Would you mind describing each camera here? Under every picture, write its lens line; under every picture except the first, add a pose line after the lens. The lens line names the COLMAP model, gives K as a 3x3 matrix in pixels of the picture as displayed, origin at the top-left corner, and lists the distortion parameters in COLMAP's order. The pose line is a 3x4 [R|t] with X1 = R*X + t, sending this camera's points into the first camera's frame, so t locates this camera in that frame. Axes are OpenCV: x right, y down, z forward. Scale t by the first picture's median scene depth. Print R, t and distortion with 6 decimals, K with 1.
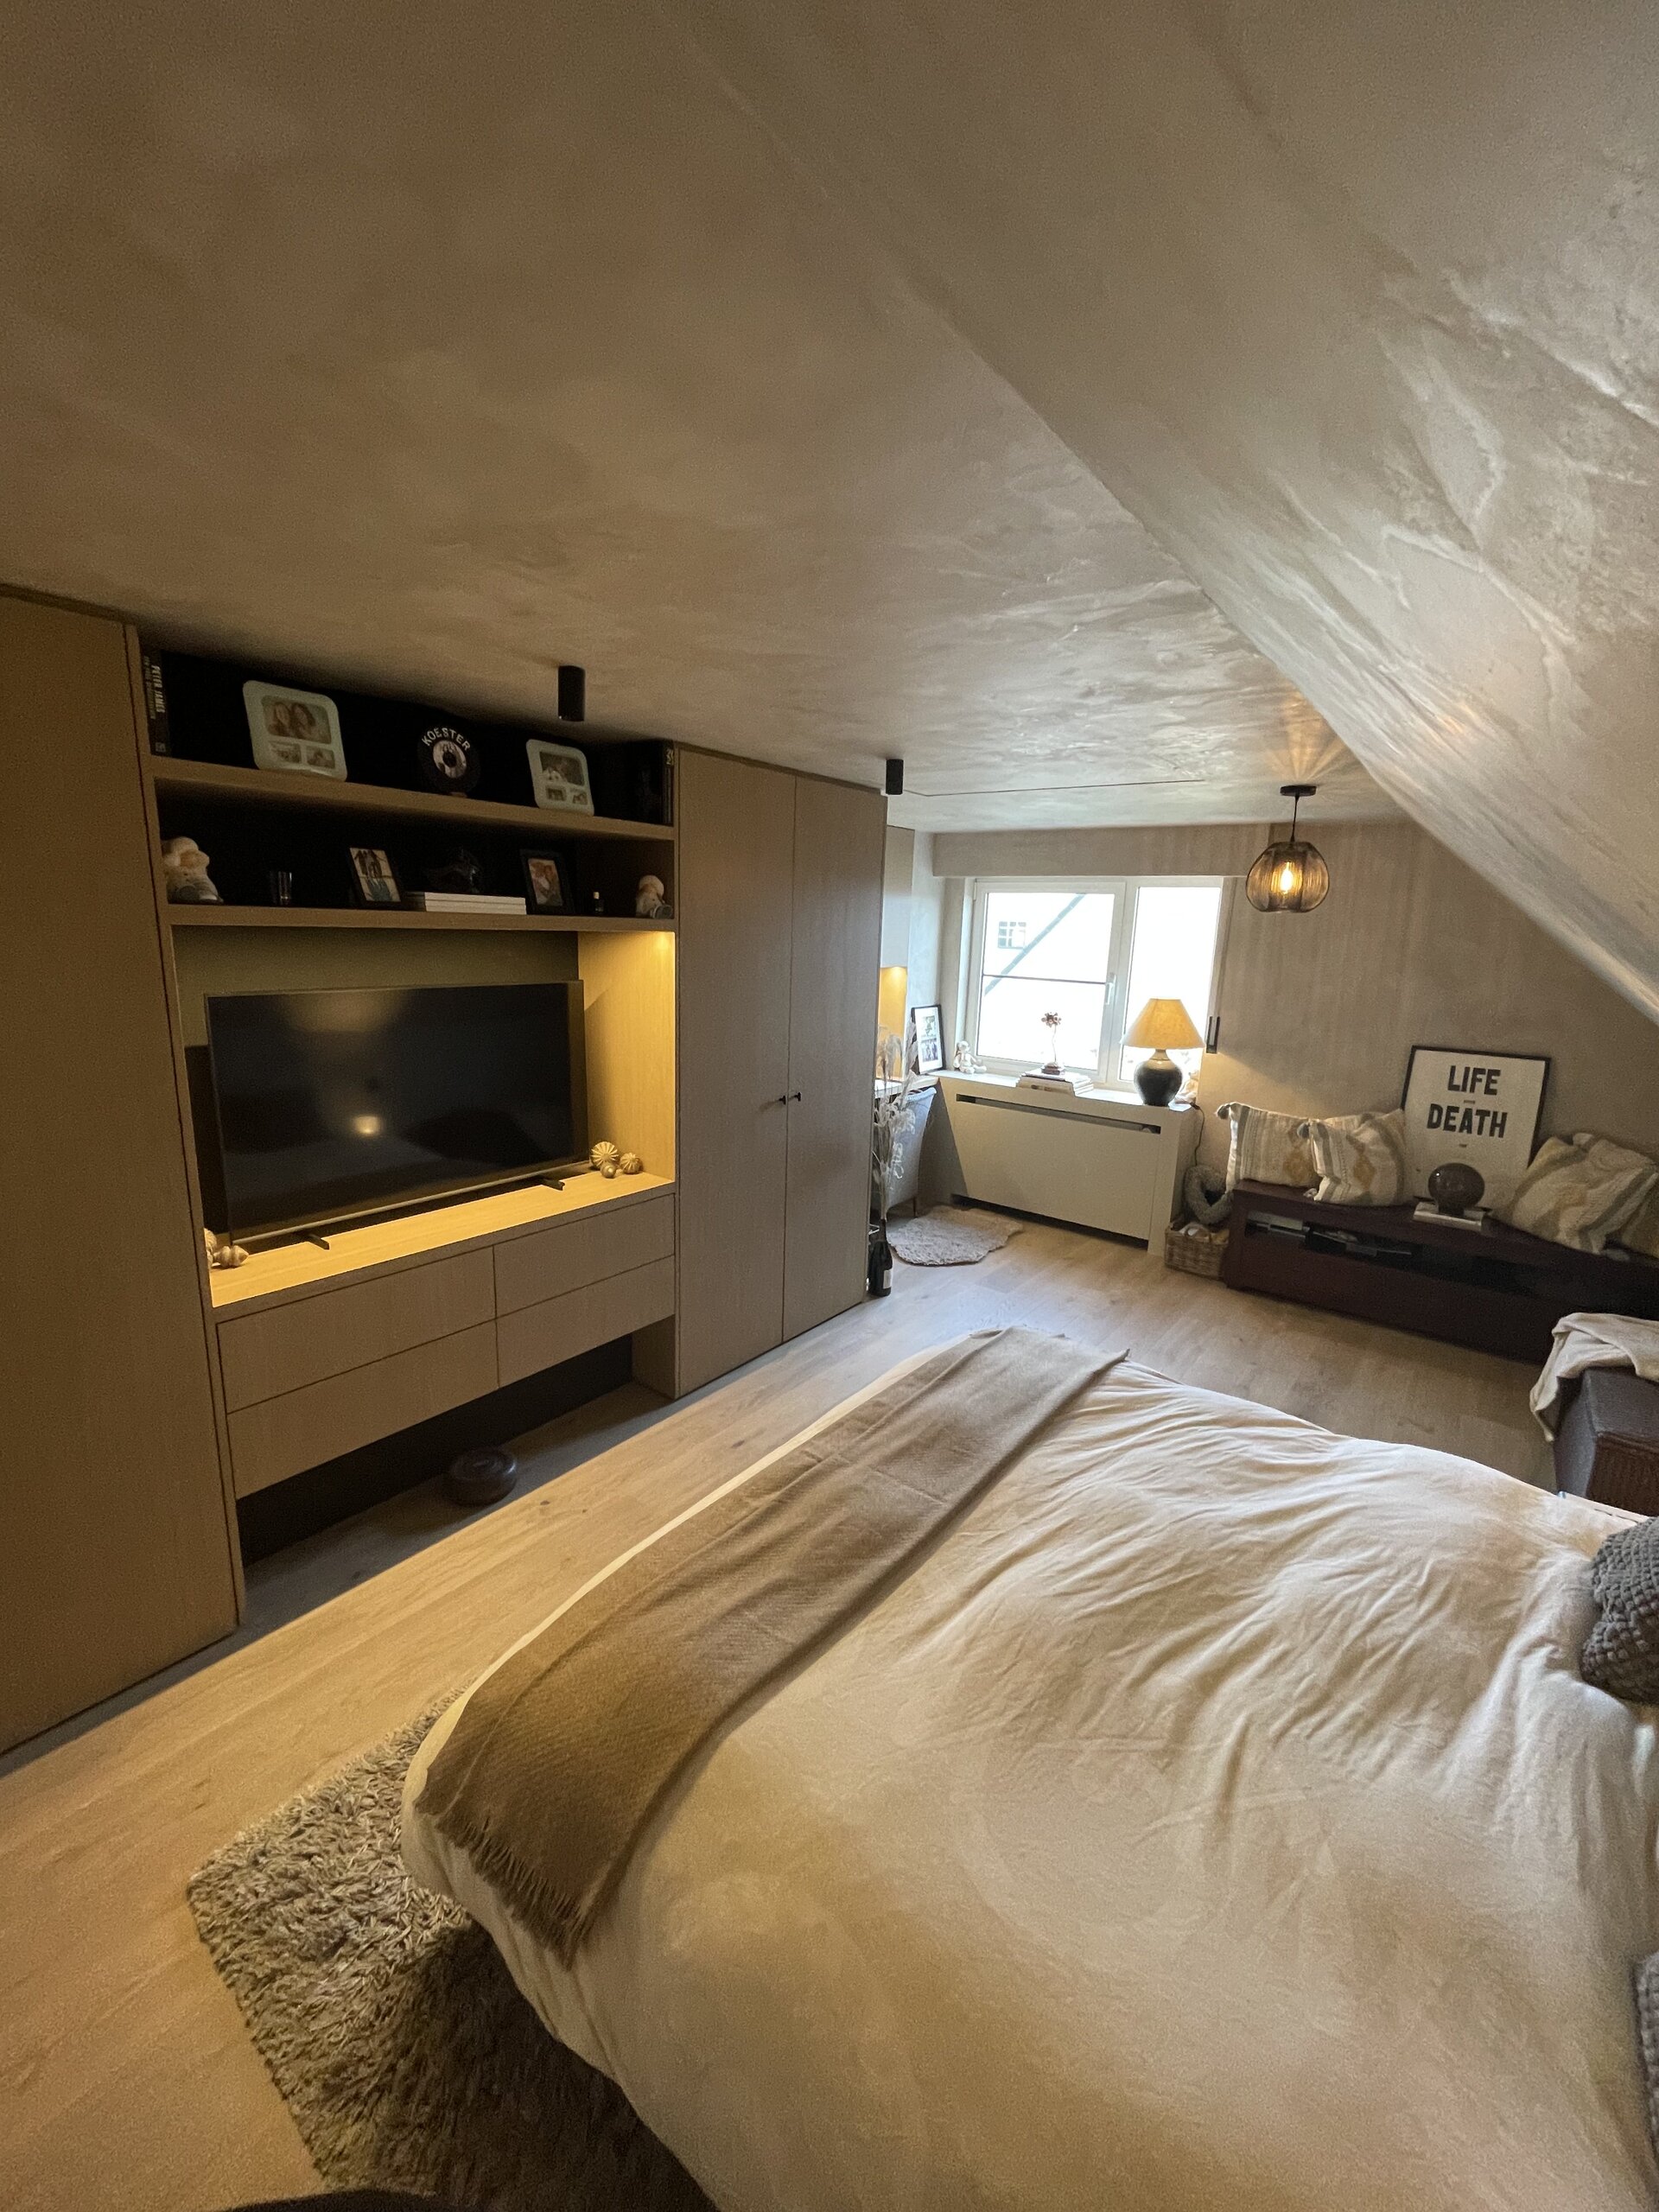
lens RADIAL K [[885.6, 0, 827.7], [0, 885.6, 1110.1], [0, 0, 1]] dist [-0.004004, -0.000156]
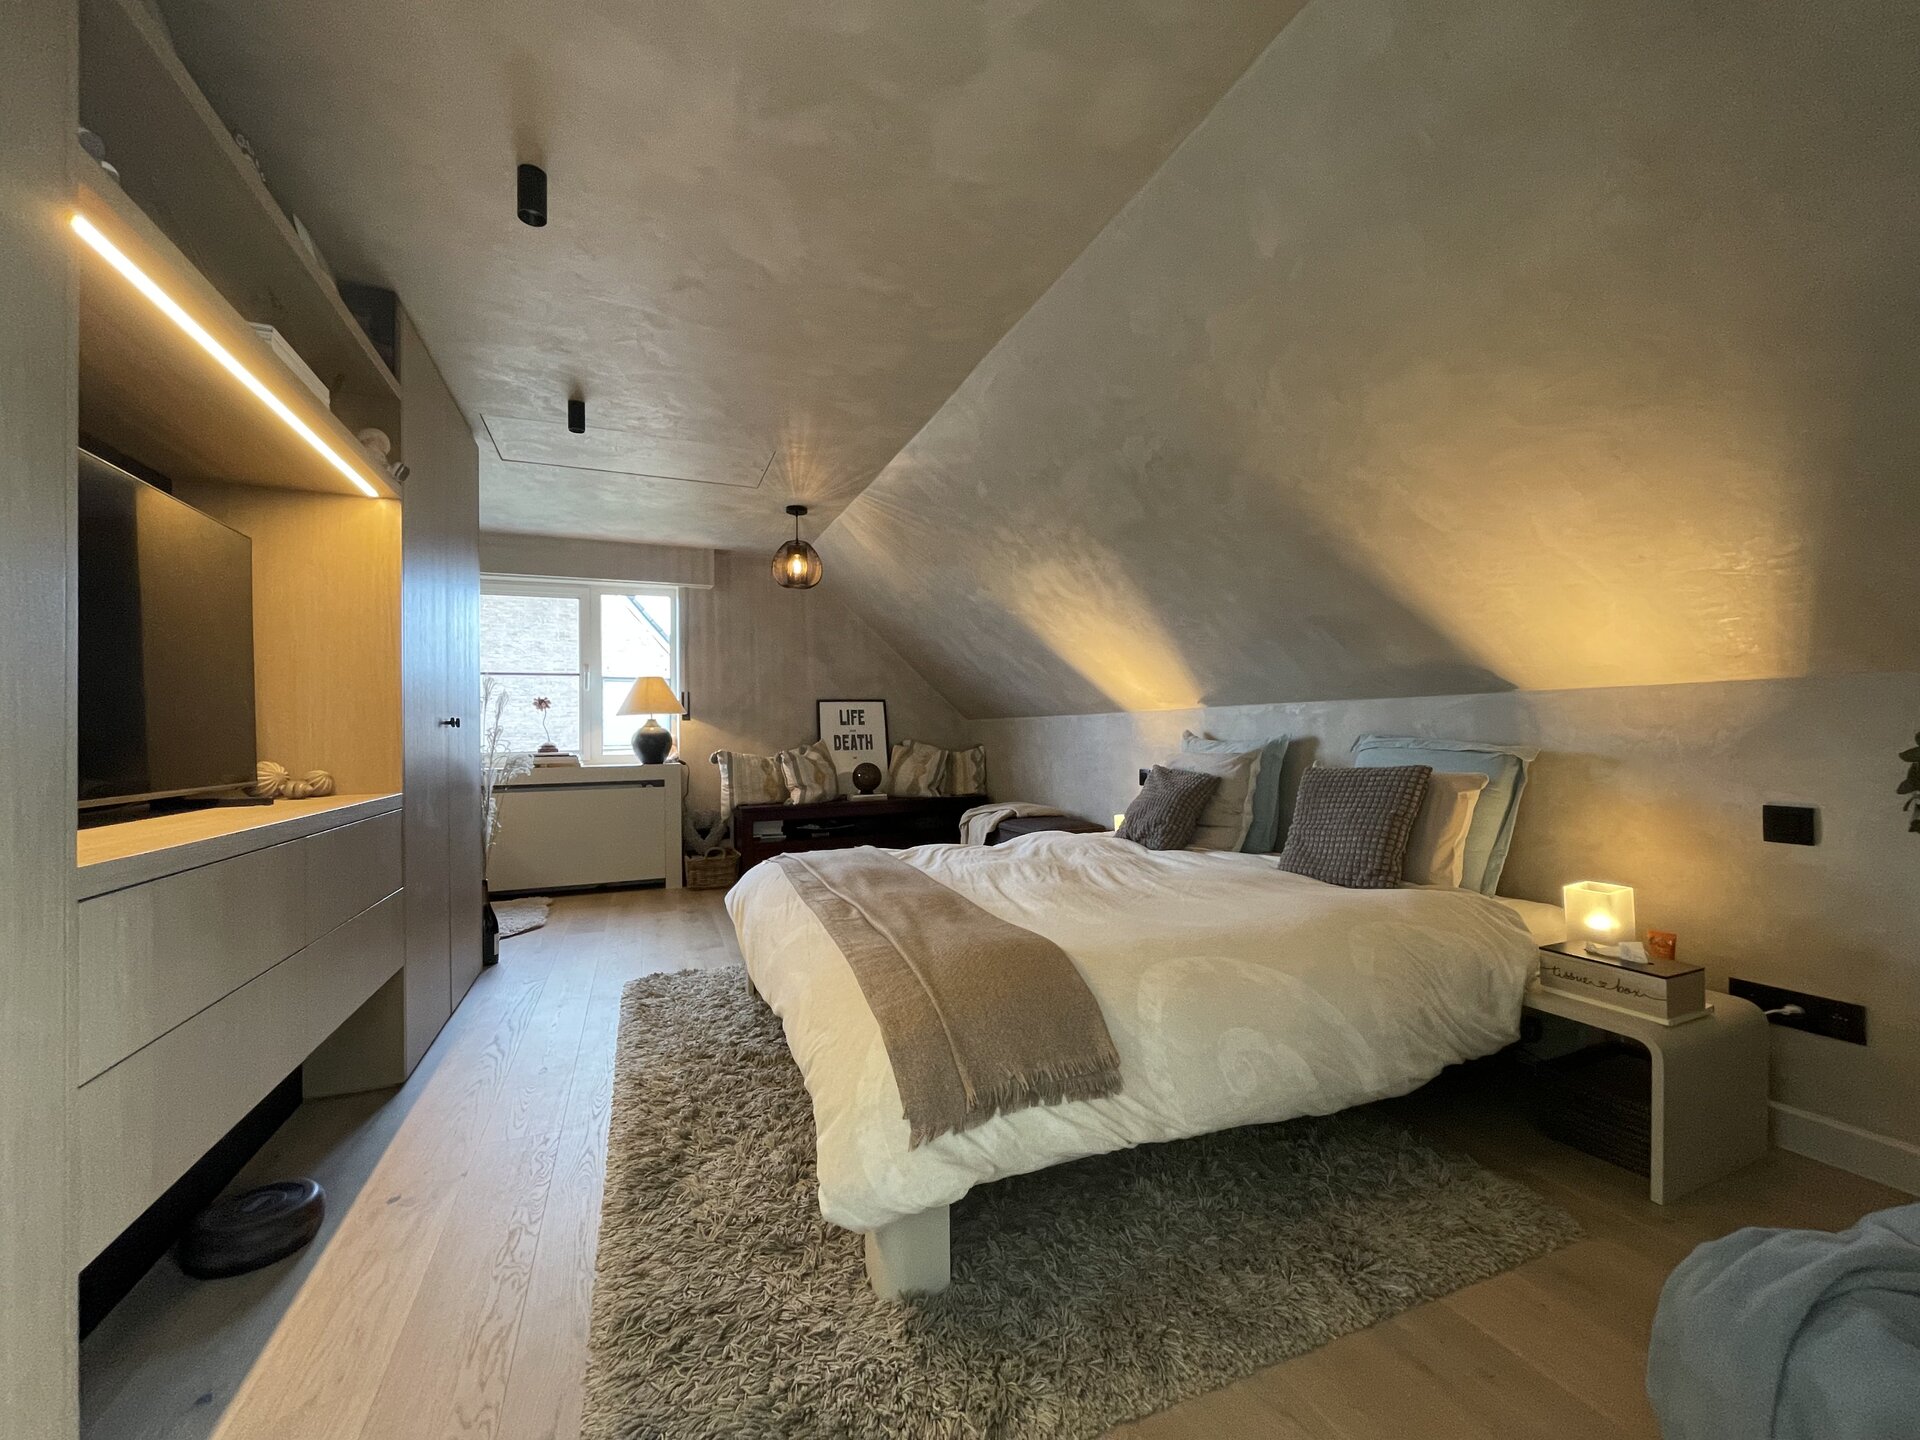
lens RADIAL K [[768.7, 0, 950.2], [0, 768.7, 725.4], [0, 0, 1]] dist [-0.004004, -0.000156]
pose [[0.507009, -0.032518, 0.861327, -0.529206], [0.206164, 0.974858, -0.084552, 0.184672], [-0.836922, 0.220443, 0.500966, 0.196132]]
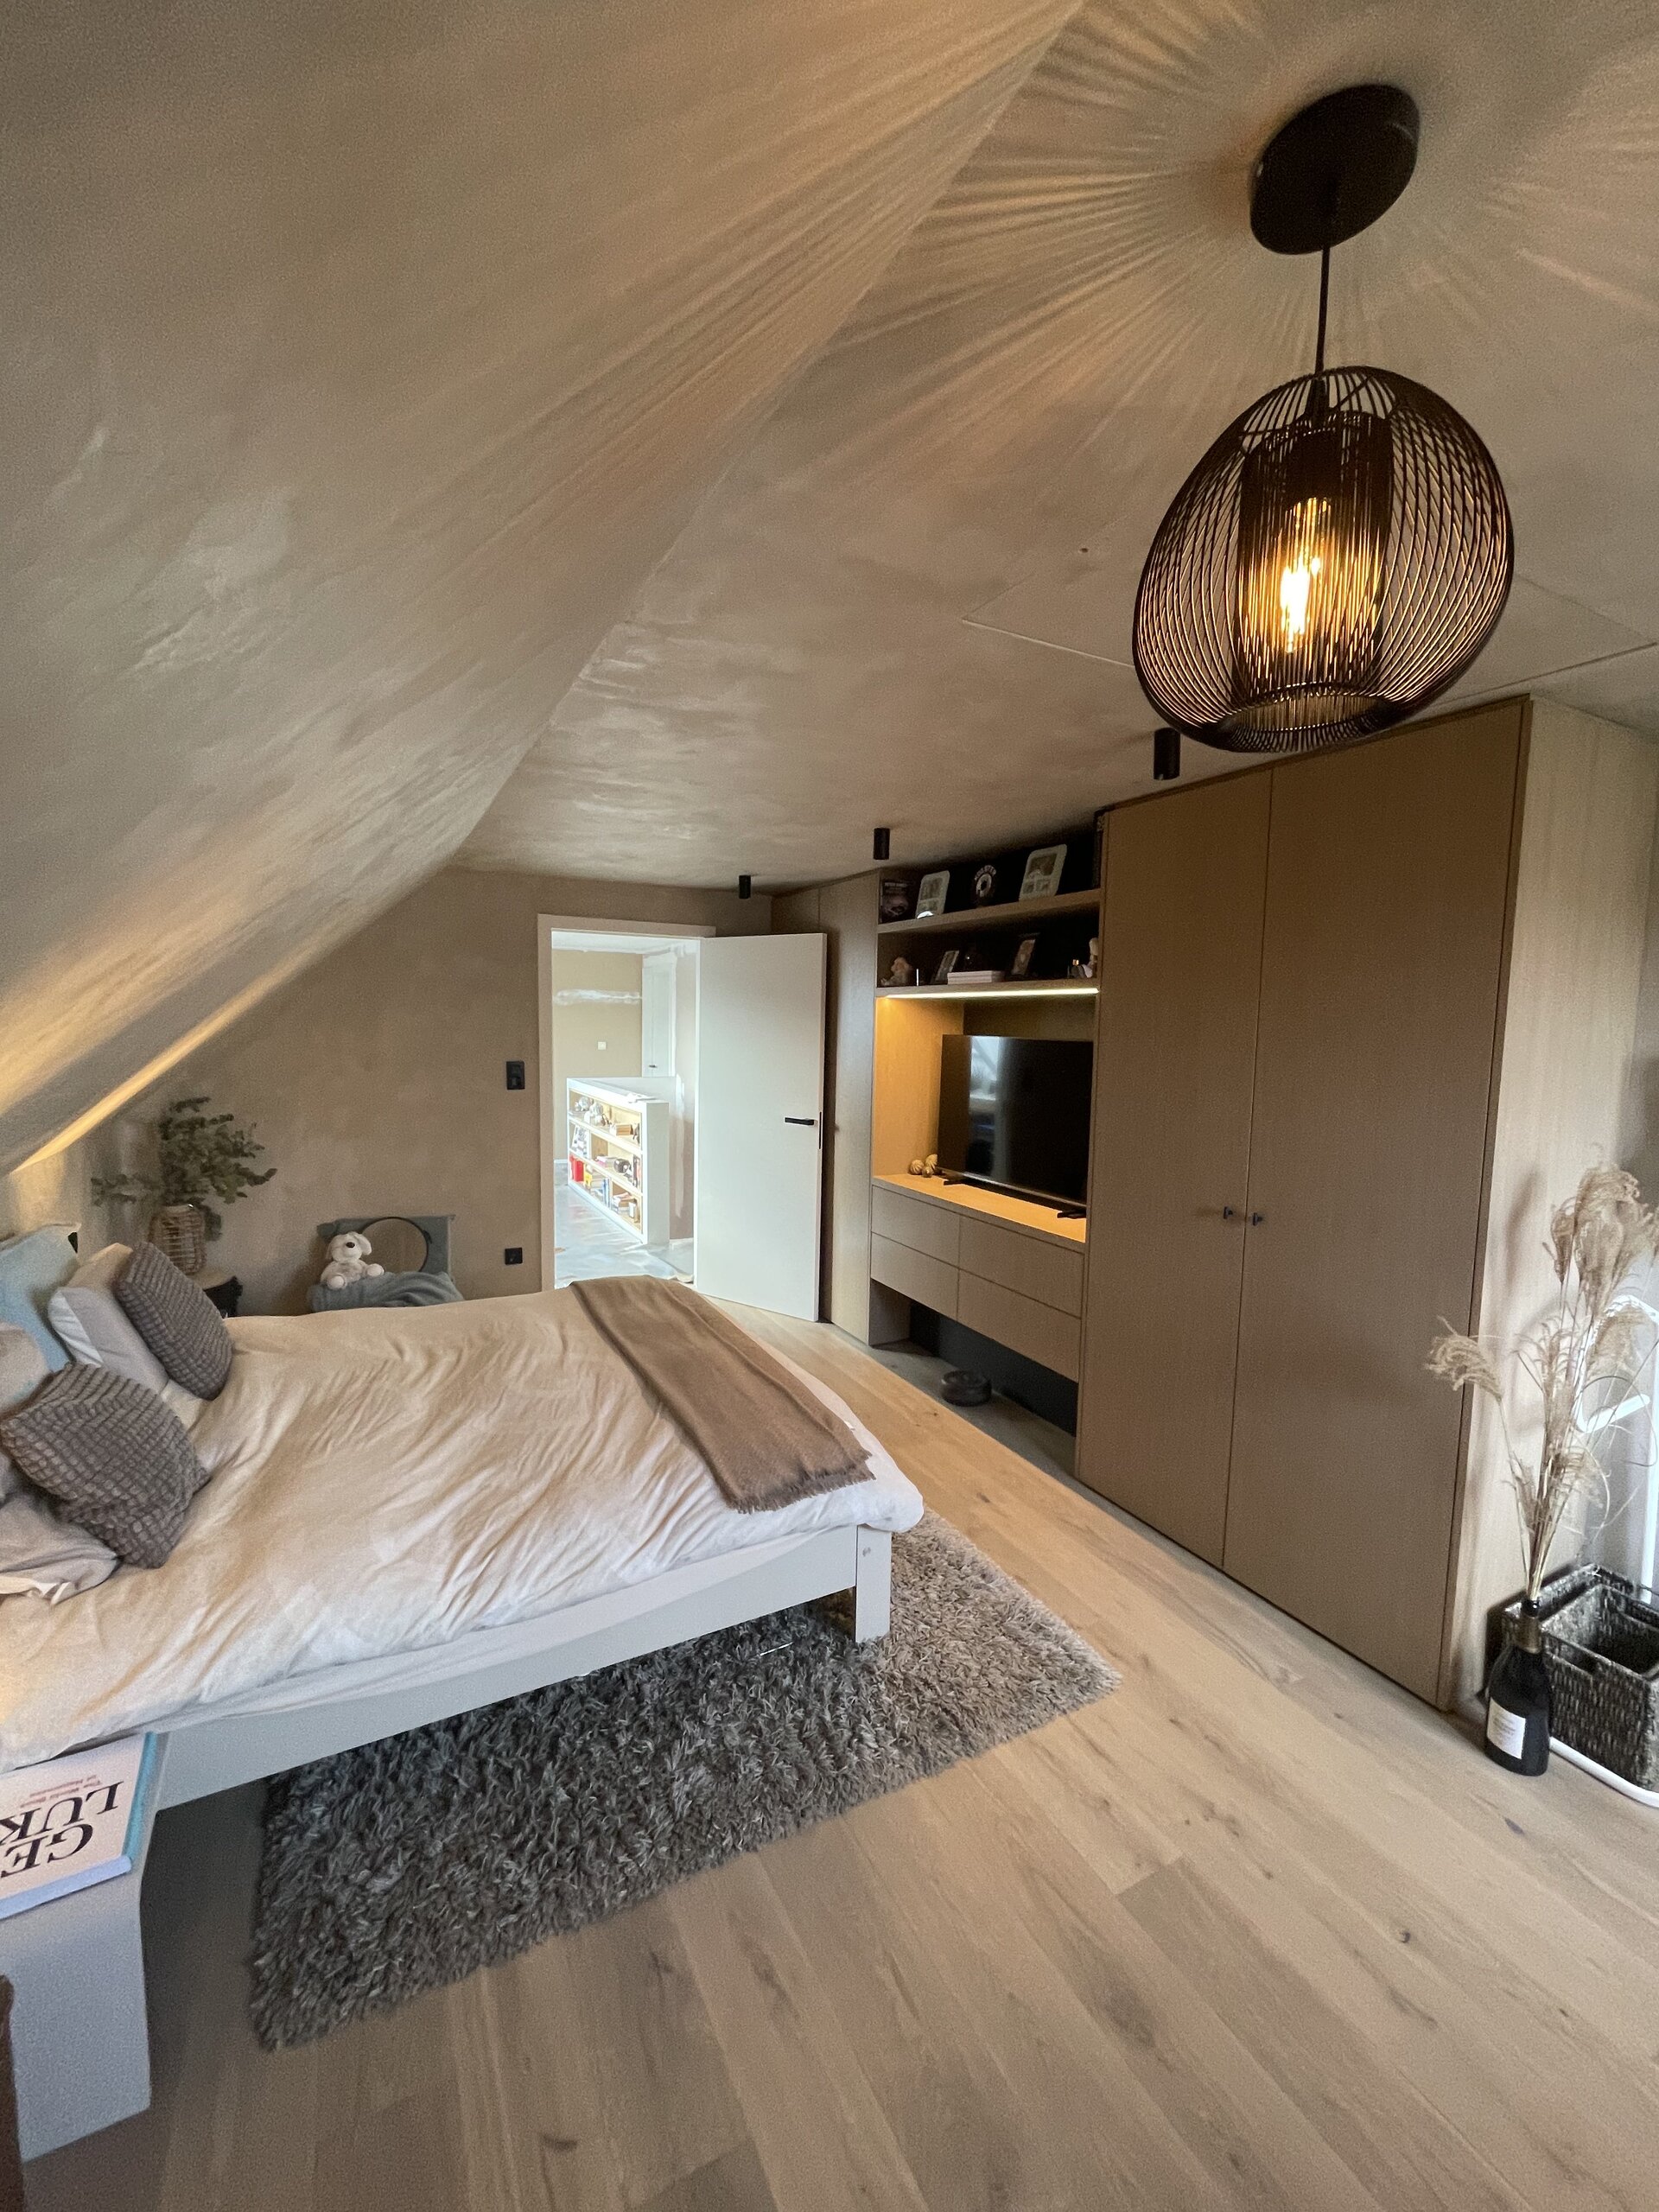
lens RADIAL K [[885.6, 0, 835.2], [0, 885.6, 1111.6], [0, 0, 1]] dist [-0.004004, -0.000156]
pose [[-0.396077, 0.054782, -0.916582, 0.820489], [-0.218958, 0.963788, 0.152220, -0.146681], [0.891729, 0.260983, -0.369739, 1.073762]]
